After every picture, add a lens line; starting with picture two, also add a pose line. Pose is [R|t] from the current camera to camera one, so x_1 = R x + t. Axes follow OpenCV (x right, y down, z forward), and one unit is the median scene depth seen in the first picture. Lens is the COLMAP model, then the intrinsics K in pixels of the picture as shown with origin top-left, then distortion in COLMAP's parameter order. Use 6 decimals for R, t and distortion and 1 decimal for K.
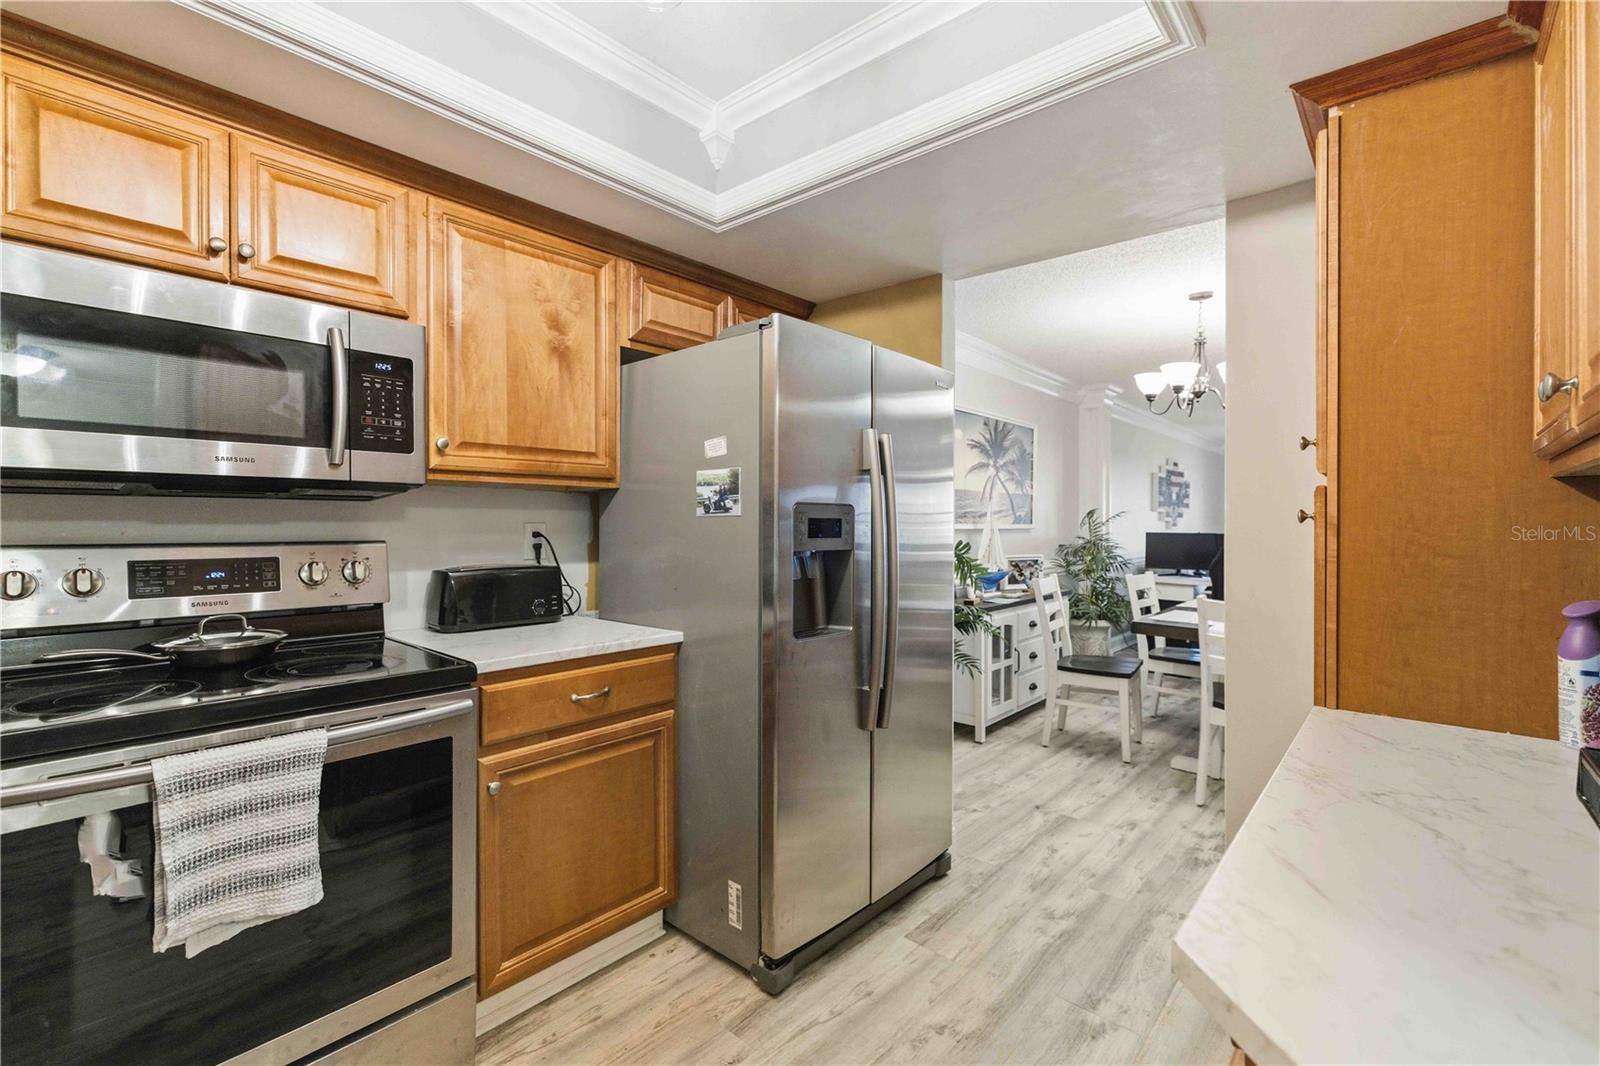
lens RADIAL K [[704.7, 0, 805.0], [0, 704.7, 524.5], [0, 0, 1]] dist [-0.000630, 0.002836]
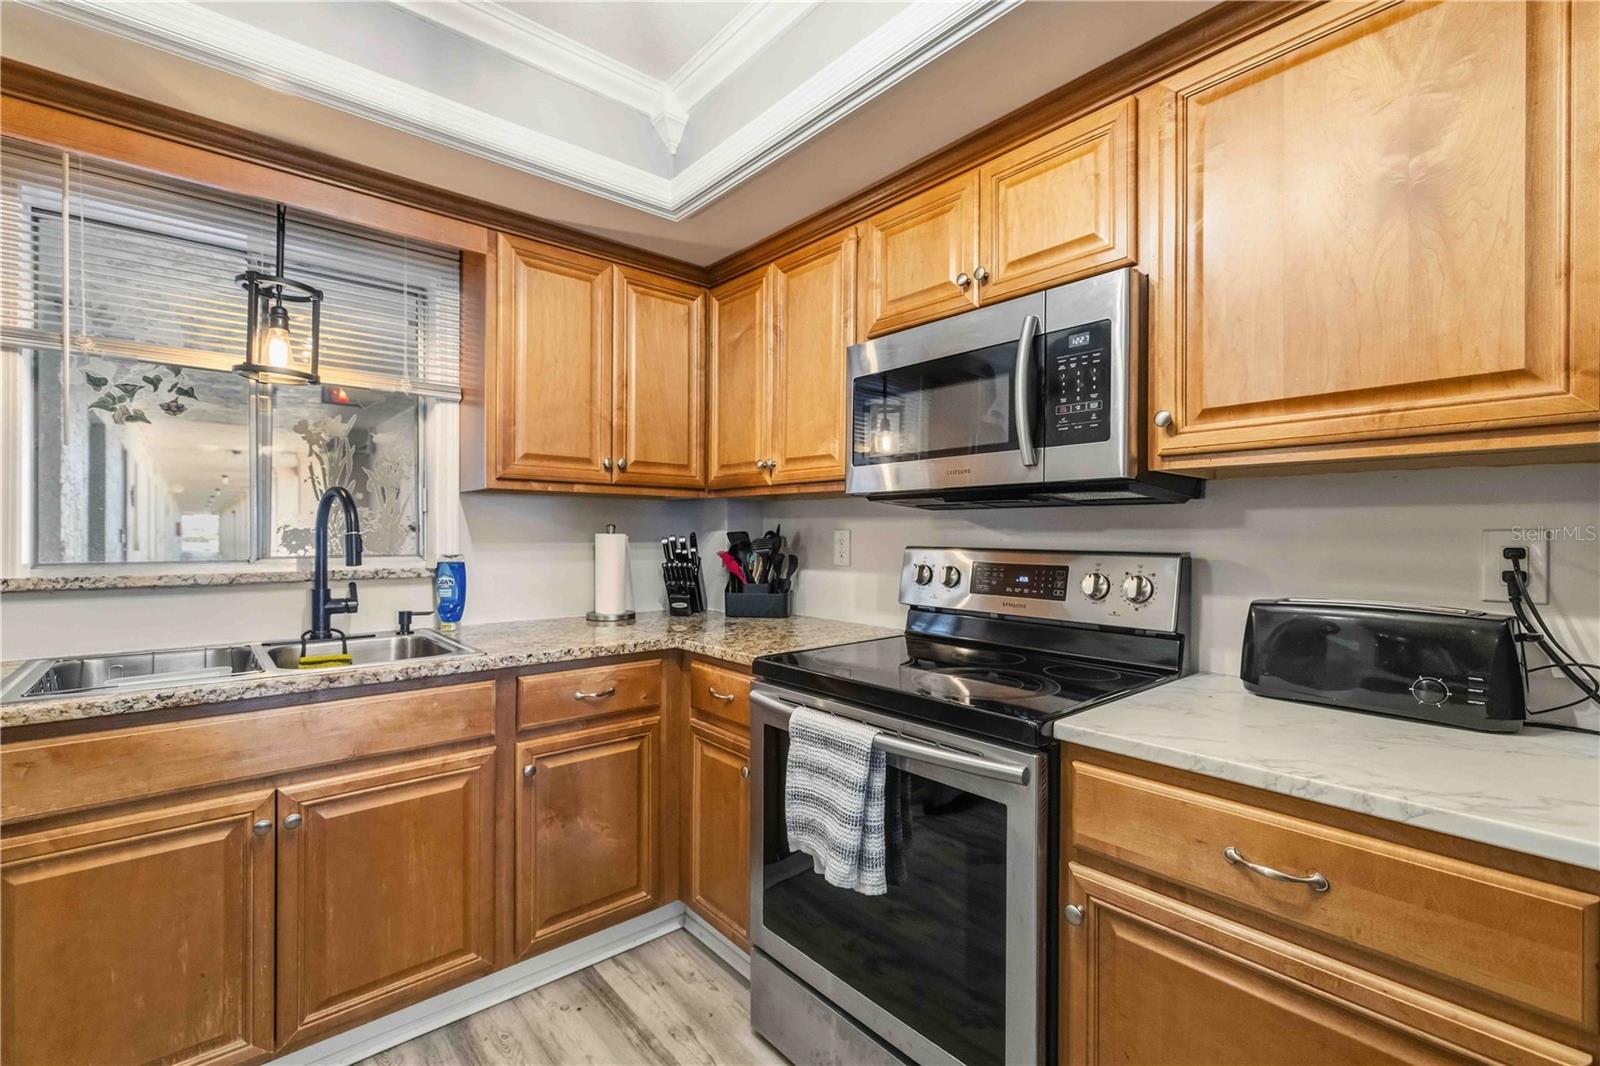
lens RADIAL K [[704.7, 0, 801.2], [0, 704.7, 537.1], [0, 0, 1]] dist [-0.000630, 0.002836]
pose [[-0.141971, 0.004527, -0.989860, 0.227378], [-0.004548, 0.999976, 0.005226, 0.002855], [0.989860, 0.005244, -0.141947, 0.681662]]
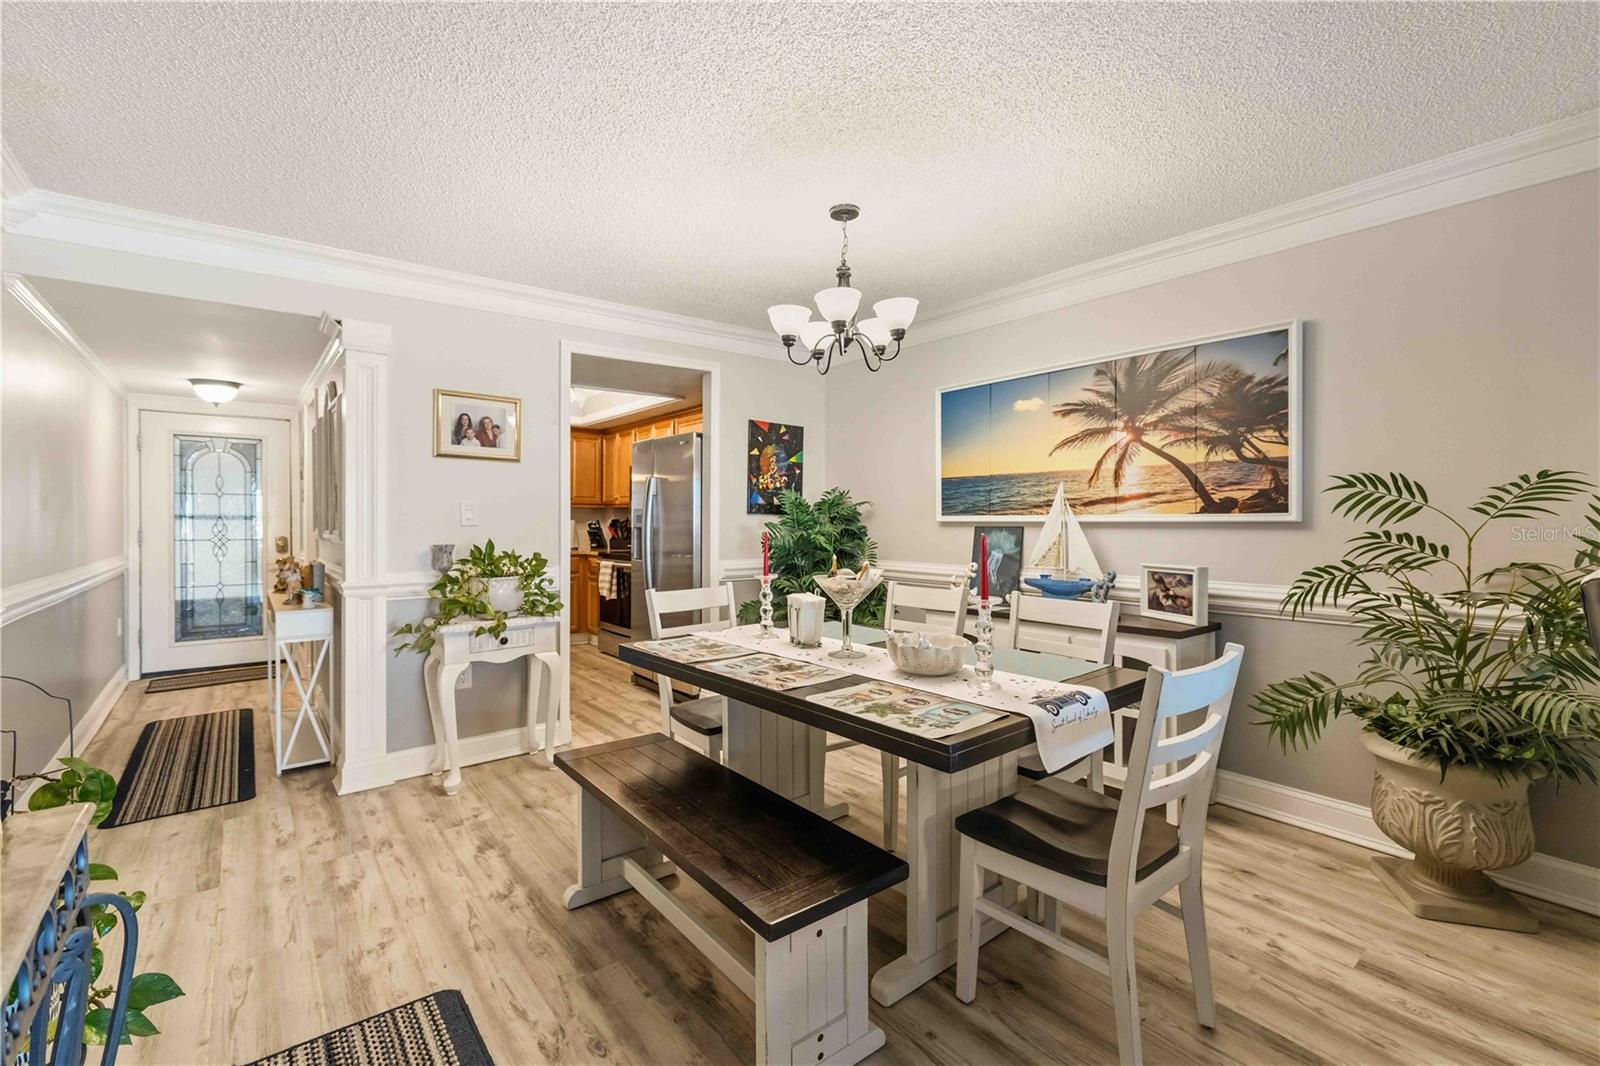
lens RADIAL K [[704.7, 0, 809.2], [0, 704.7, 527.6], [0, 0, 1]] dist [-0.000630, 0.002836]
pose [[-0.173266, 0.003834, -0.984868, 2.451390], [-0.002757, 0.999987, 0.004378, 0.024577], [0.984871, 0.003474, -0.173253, 2.042016]]
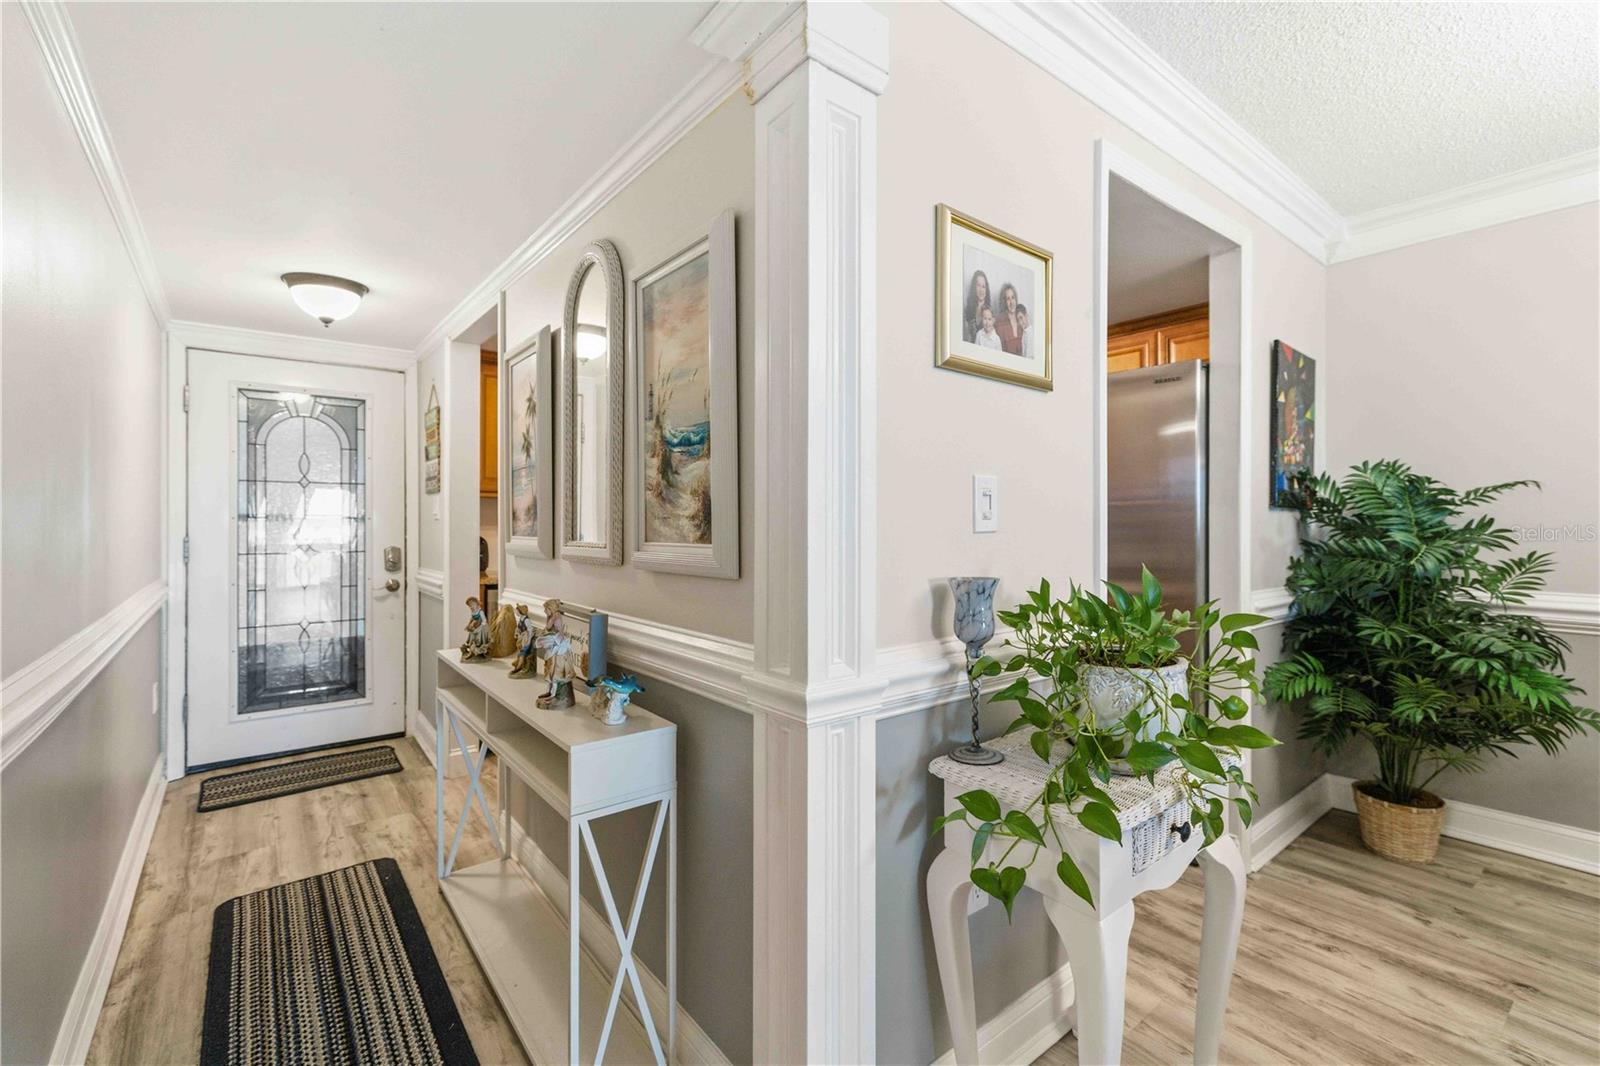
lens RADIAL K [[704.7, 0, 804.4], [0, 704.7, 523.0], [0, 0, 1]] dist [-0.000630, 0.002836]
pose [[-0.182686, -0.004611, -0.983161, 1.627537], [0.000327, 0.999989, -0.004750, 0.023264], [0.983171, -0.001189, -0.182682, 0.817045]]
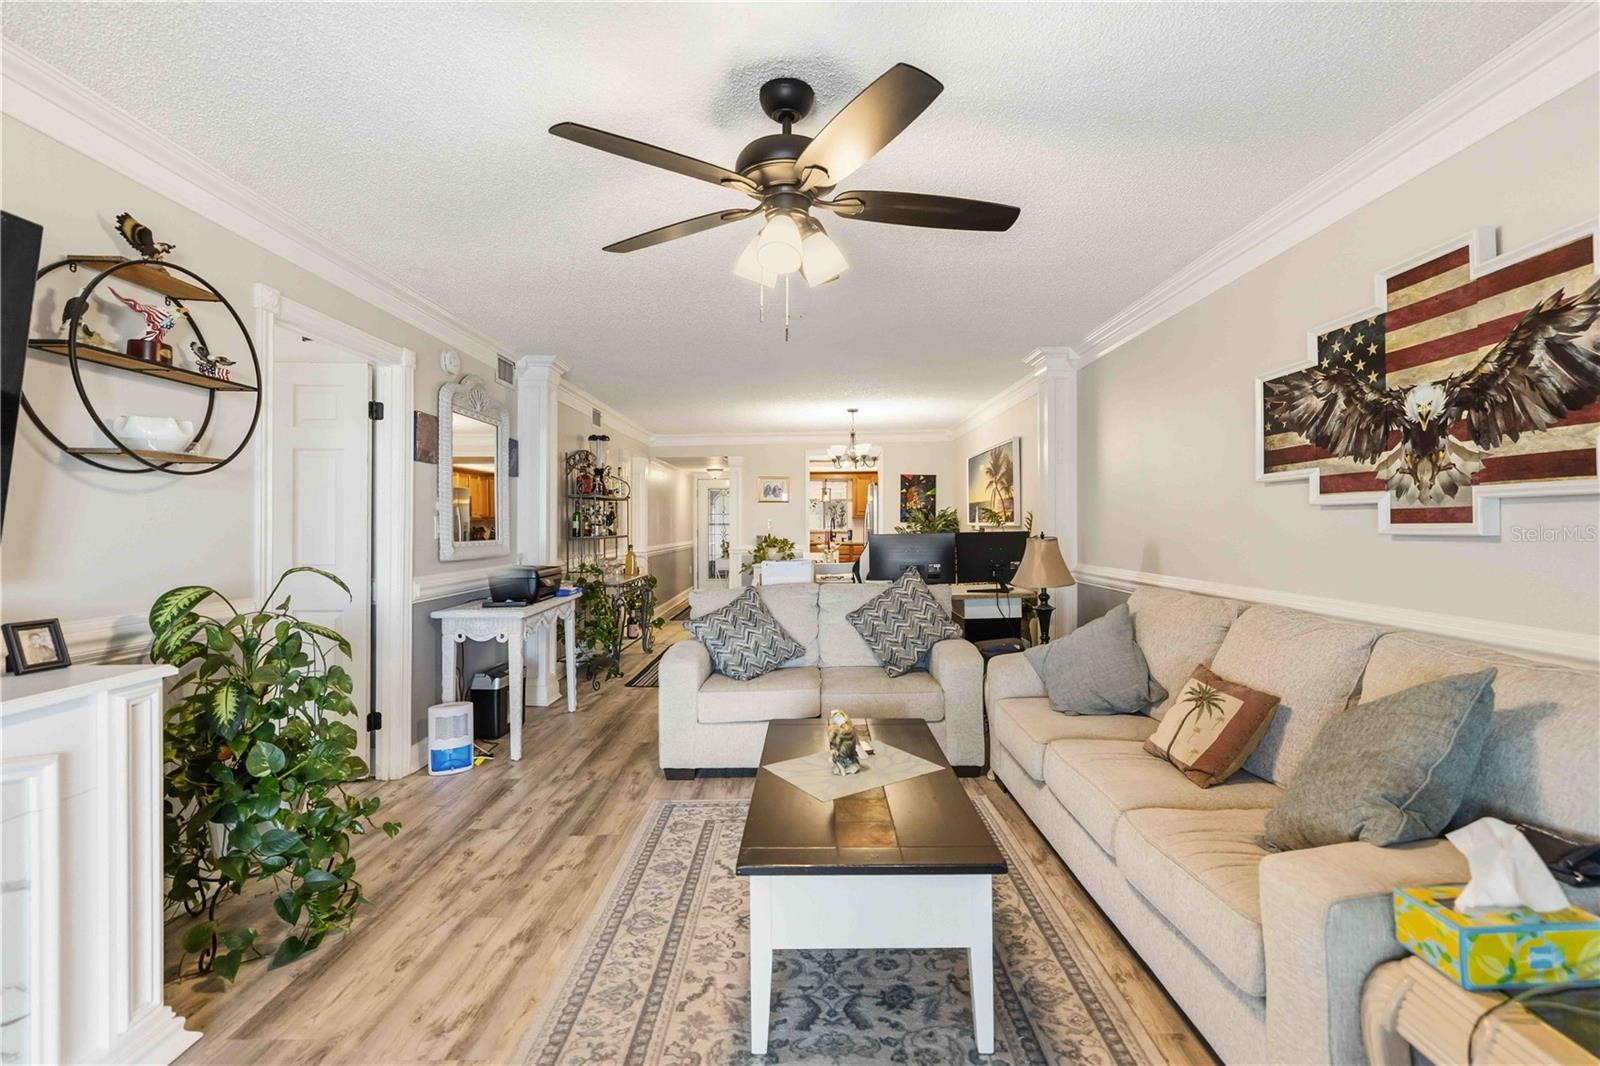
lens RADIAL K [[704.7, 0, 808.8], [0, 704.7, 524.9], [0, 0, 1]] dist [-0.000630, 0.002836]
pose [[-0.751785, -0.000940, -0.659408, 3.697987], [0.000239, 0.999999, -0.001699, 0.016785], [0.659408, -0.001435, -0.751784, 4.532373]]
